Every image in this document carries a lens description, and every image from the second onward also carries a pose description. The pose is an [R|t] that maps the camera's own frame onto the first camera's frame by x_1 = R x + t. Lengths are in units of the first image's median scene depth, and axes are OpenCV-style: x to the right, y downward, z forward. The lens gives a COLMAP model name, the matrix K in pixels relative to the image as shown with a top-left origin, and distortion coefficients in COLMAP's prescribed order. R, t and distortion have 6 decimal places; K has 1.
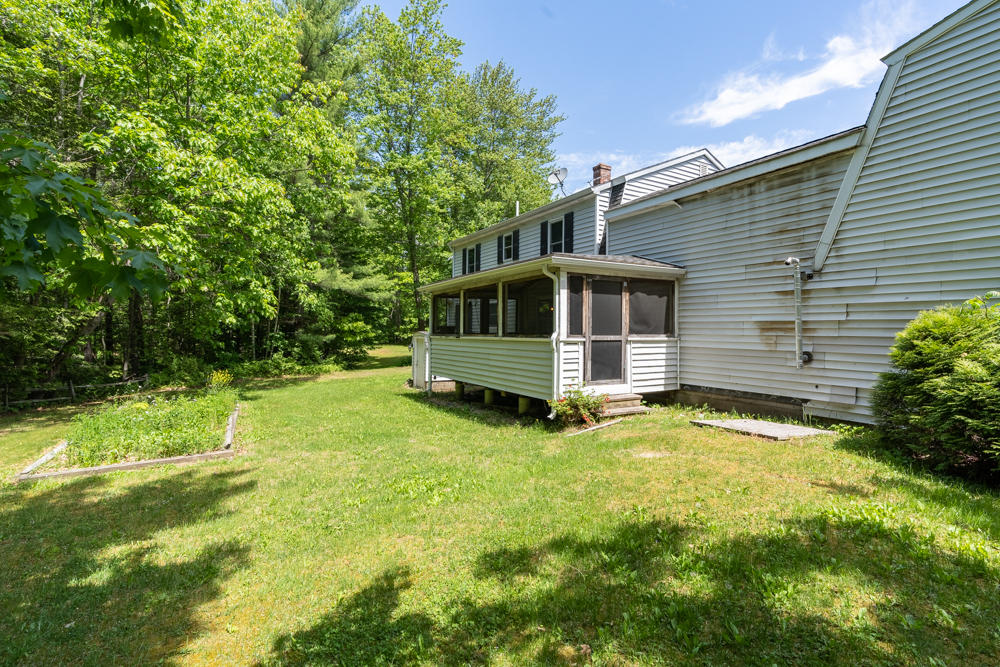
lens RADIAL K [[457.2, 0, 500.4], [0, 457.2, 333.6], [0, 0, 1]] dist [-0.005794, 0.001647]
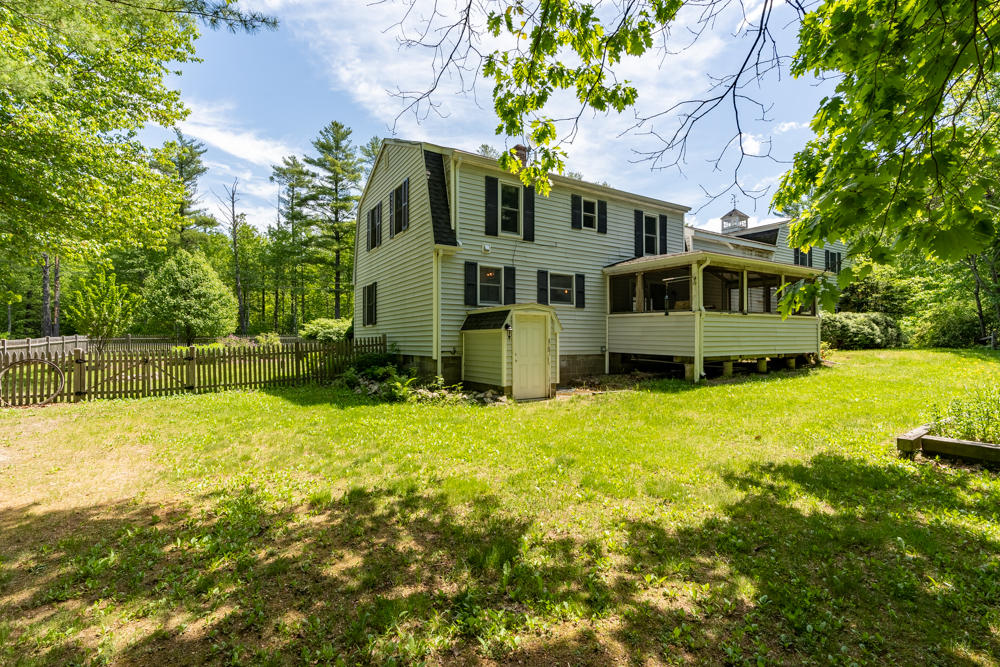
lens RADIAL K [[457.2, 0, 501.3], [0, 457.2, 333.1], [0, 0, 1]] dist [-0.005794, 0.001647]
pose [[-0.019822, -0.000686, 0.999803, -0.986735], [-0.000834, 0.999999, 0.000670, 0.045667], [-0.999803, -0.000821, -0.019823, 1.360564]]
